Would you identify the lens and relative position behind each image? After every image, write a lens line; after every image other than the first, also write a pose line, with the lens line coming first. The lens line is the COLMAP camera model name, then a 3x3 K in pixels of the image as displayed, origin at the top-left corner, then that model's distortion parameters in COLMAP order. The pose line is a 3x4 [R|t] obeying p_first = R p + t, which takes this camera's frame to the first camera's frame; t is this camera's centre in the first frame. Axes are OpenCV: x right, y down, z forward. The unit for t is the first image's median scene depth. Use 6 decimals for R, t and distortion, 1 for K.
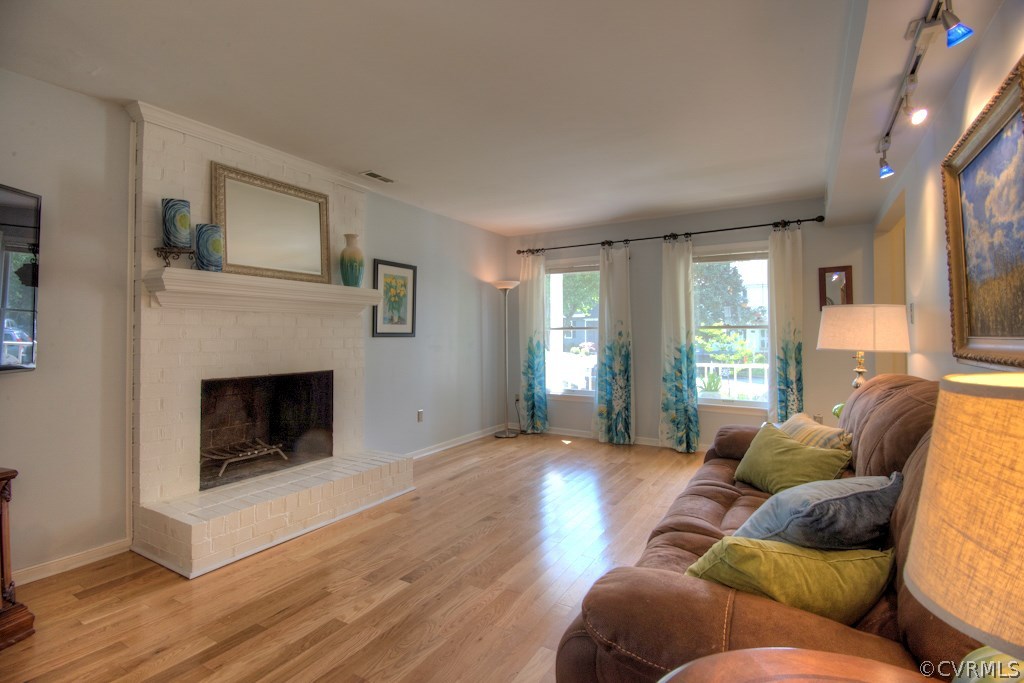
lens RADIAL K [[486.8, 0, 507.5], [0, 486.8, 324.3], [0, 0, 1]] dist [0.047803, -0.040980]
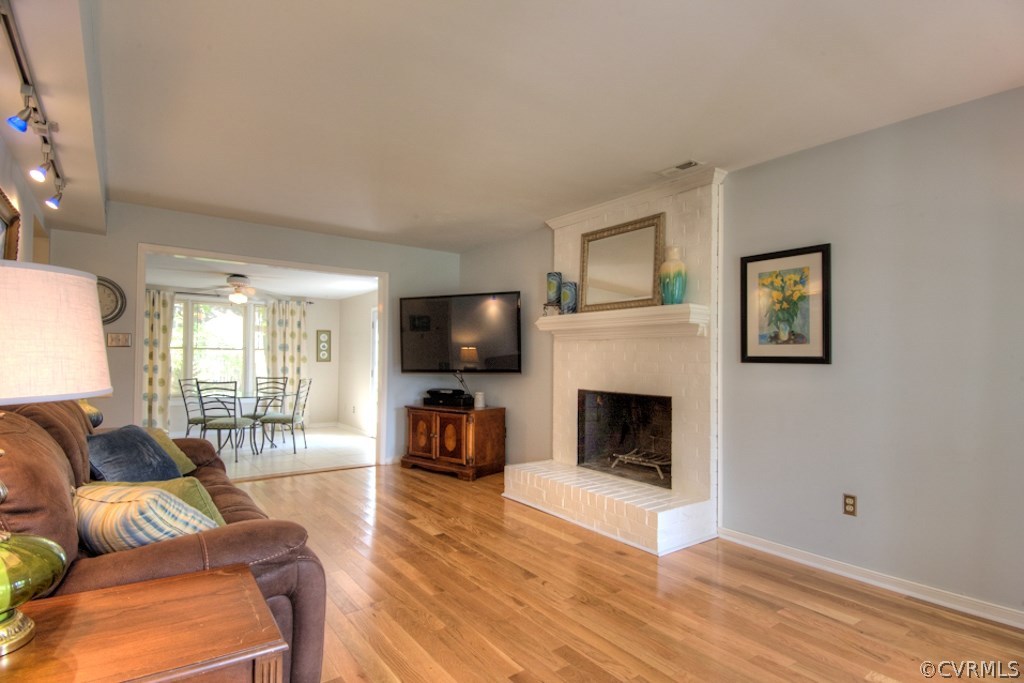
lens RADIAL K [[528.6, 0, 512.0], [0, 528.6, 341.5], [0, 0, 1]] dist [0.004698, 0.000754]
pose [[-0.389190, -0.030508, -0.920652, 0.566732], [0.009799, 0.999258, -0.037255, 0.019620], [0.921105, -0.023521, -0.388602, 0.920832]]
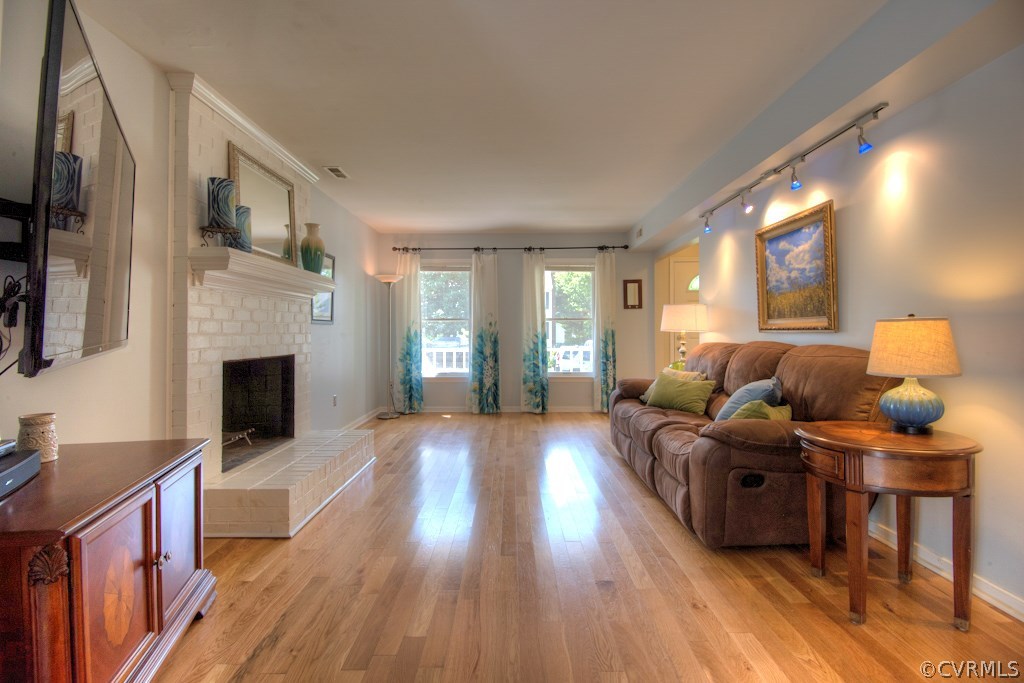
lens RADIAL K [[486.8, 0, 507.5], [0, 486.8, 324.3], [0, 0, 1]] dist [0.047803, -0.040980]
pose [[0.862077, 0.007549, 0.506720, -0.407326], [-0.009872, 0.999949, 0.001898, 0.020141], [-0.506680, -0.006638, 0.862108, -0.092047]]
